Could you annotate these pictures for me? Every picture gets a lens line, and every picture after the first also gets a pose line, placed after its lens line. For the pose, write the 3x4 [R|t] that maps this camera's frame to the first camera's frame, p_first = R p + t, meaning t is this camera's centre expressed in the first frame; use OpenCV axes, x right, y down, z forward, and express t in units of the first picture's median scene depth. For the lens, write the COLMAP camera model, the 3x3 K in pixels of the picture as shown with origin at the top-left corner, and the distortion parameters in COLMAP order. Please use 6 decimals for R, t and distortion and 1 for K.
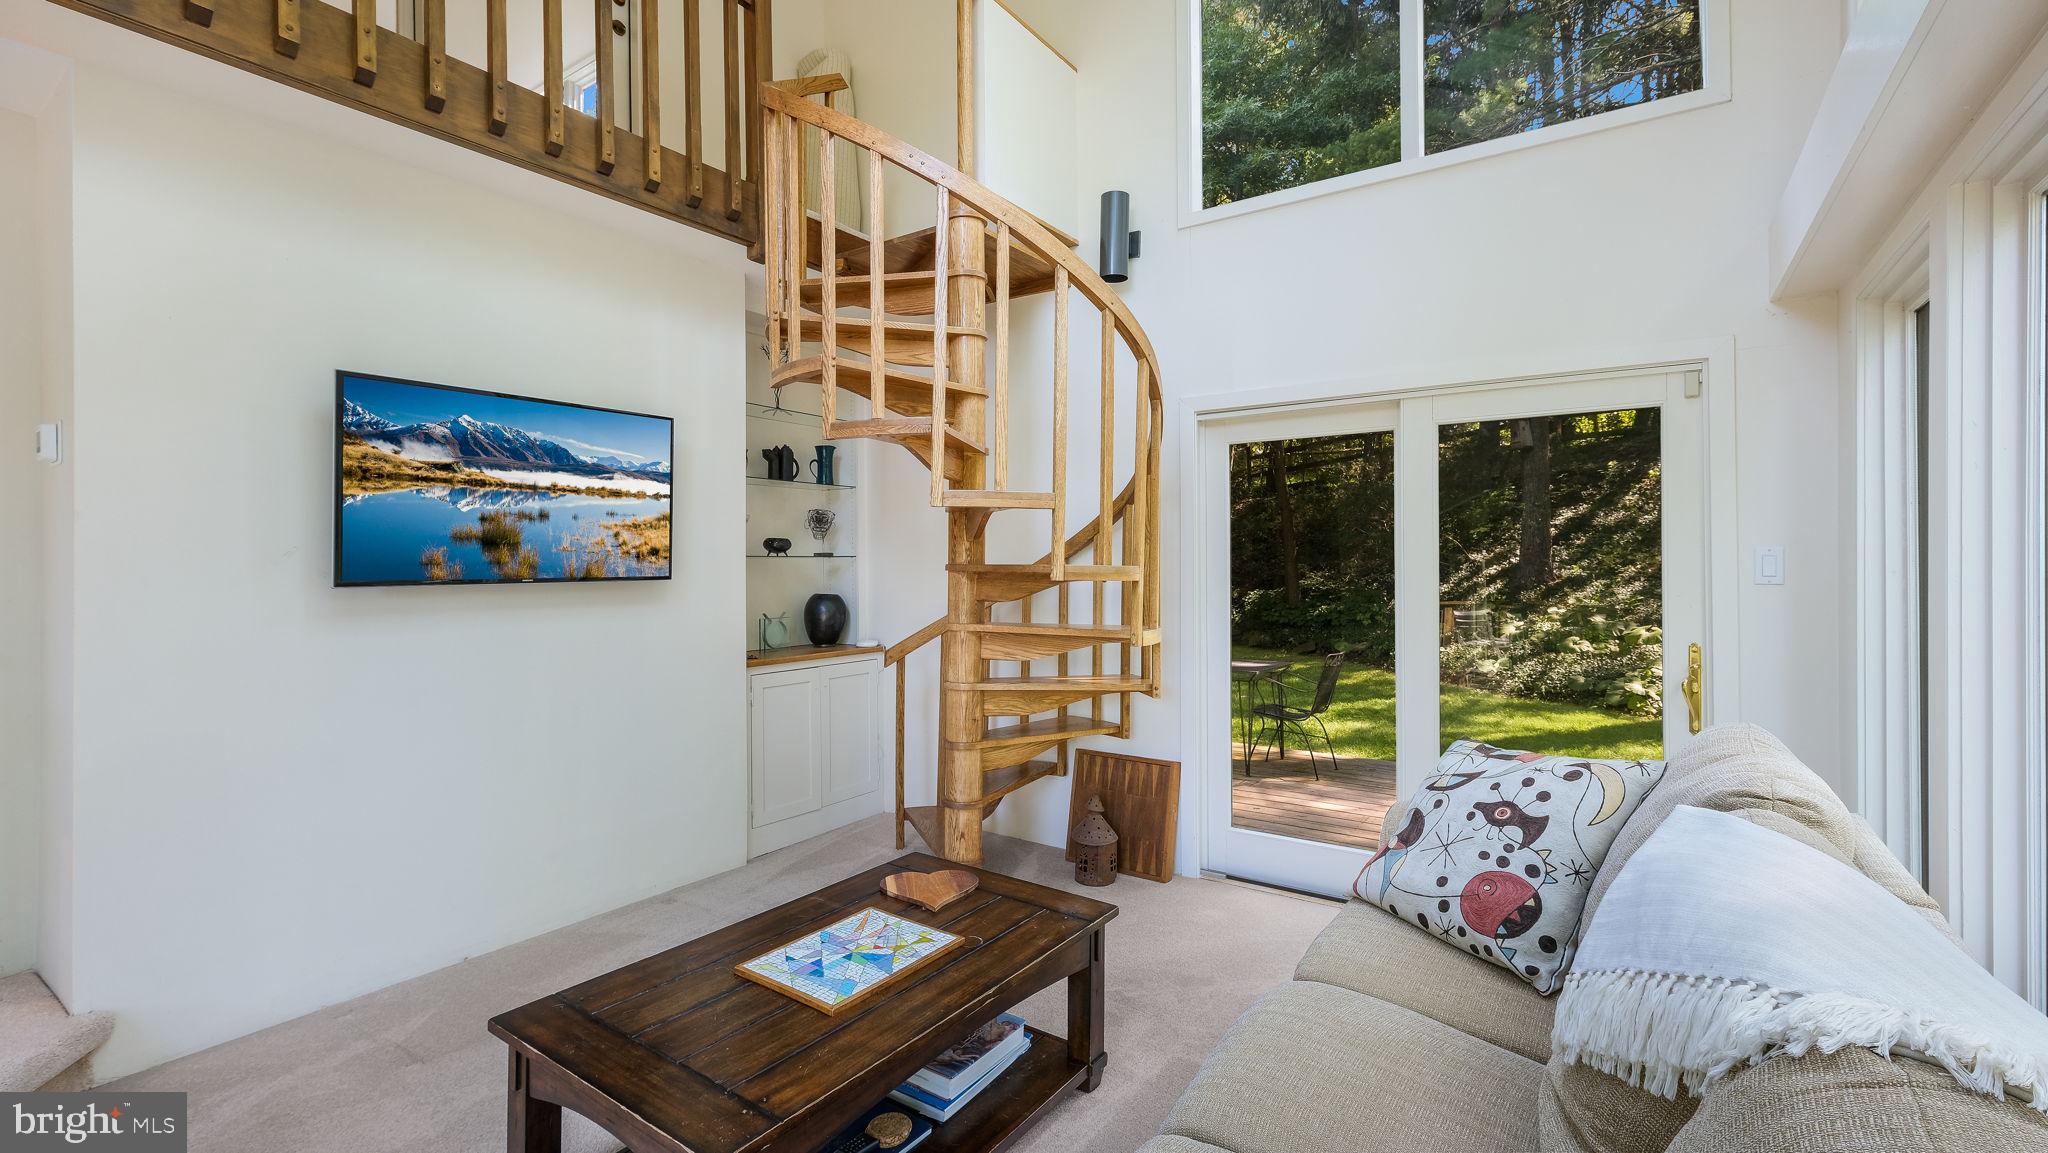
lens RADIAL K [[891.1, 0, 1023.2], [0, 891.1, 569.0], [0, 0, 1]] dist [0.001029, 0.000042]
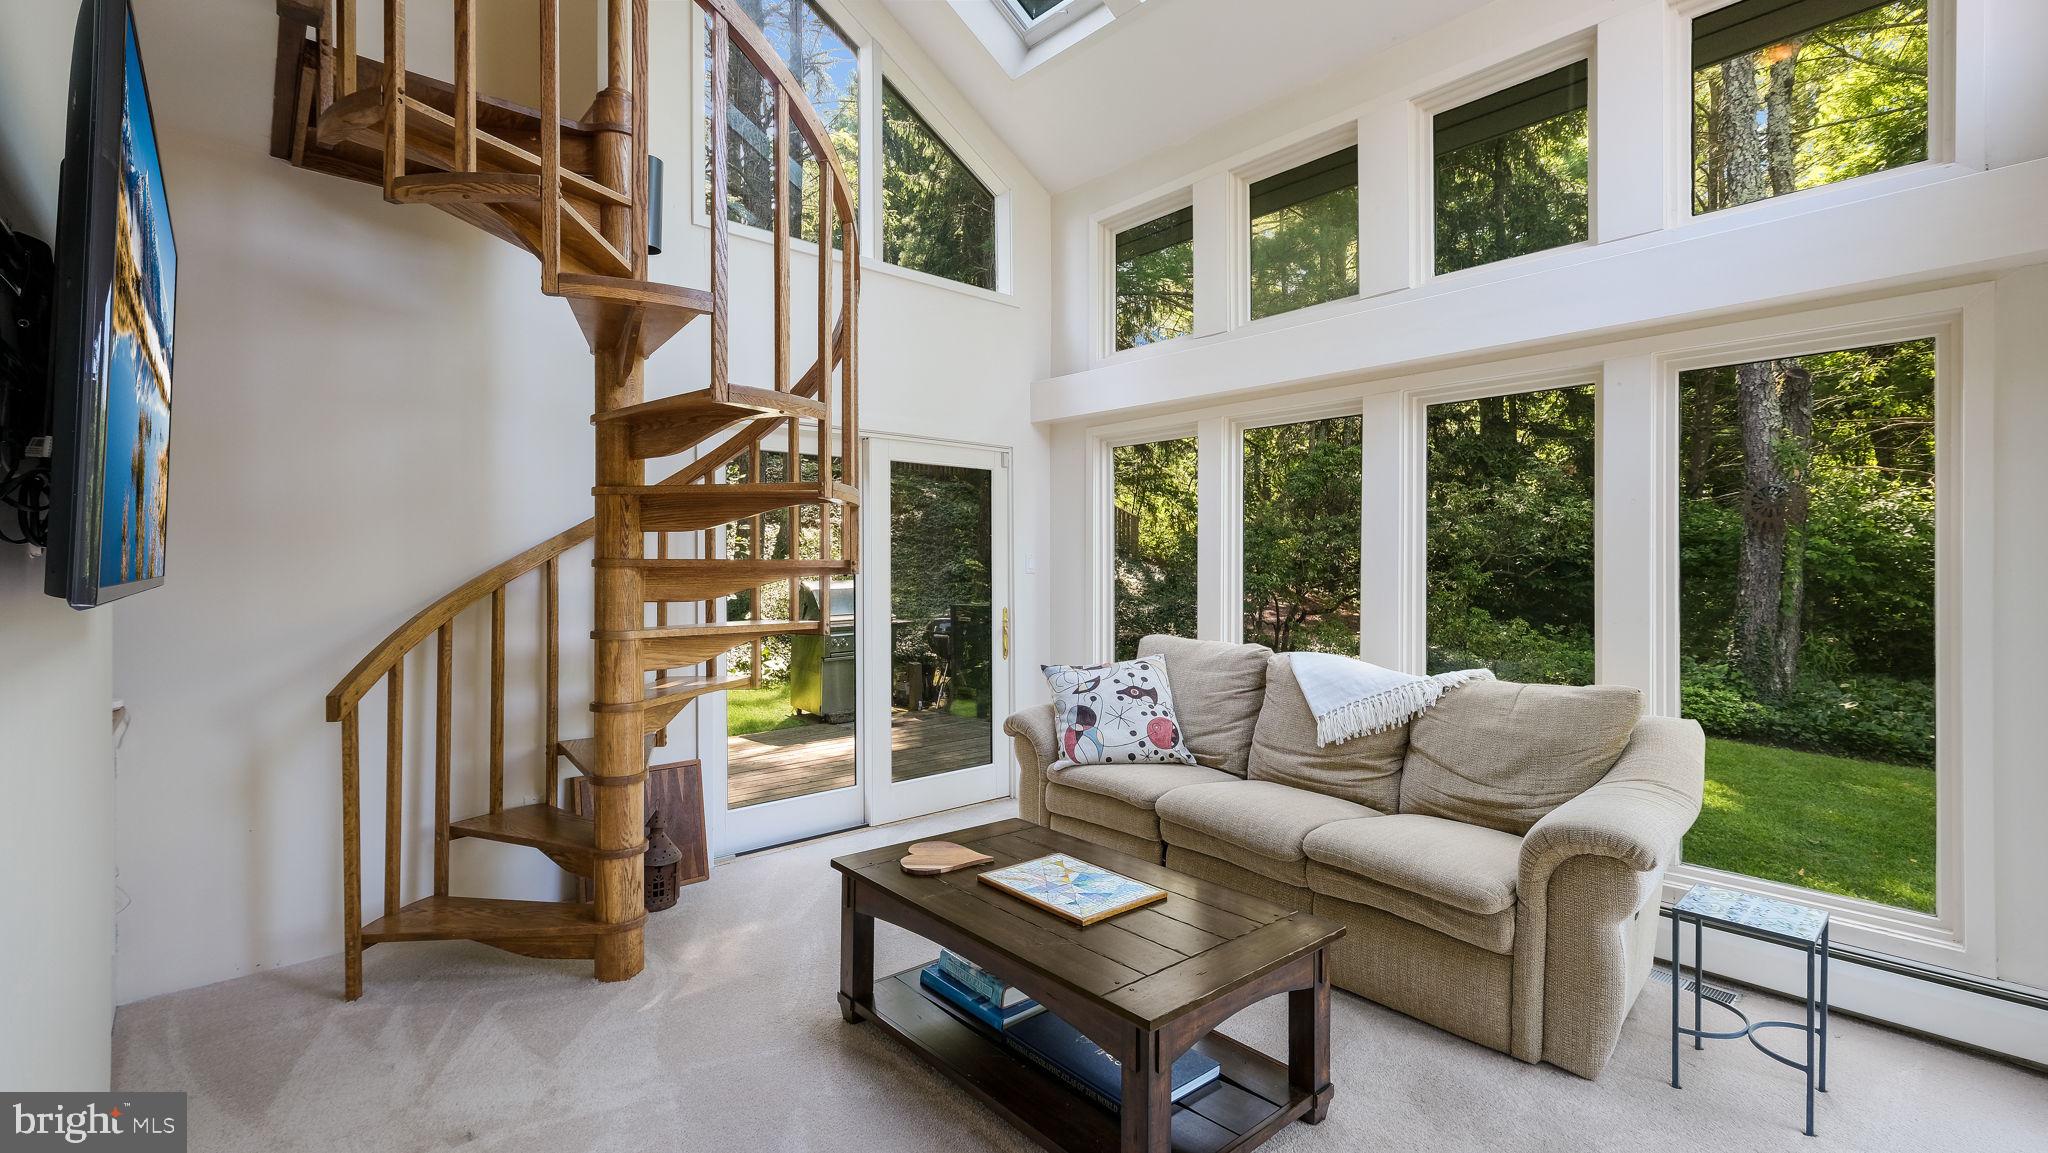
lens RADIAL K [[891.1, 0, 1024.9], [0, 891.1, 567.0], [0, 0, 1]] dist [0.001029, 0.000042]
pose [[0.236585, -0.000176, 0.971611, -1.364902], [0.001980, 0.999998, -0.000301, 0.007716], [-0.971609, 0.001995, 0.236585, 0.779591]]
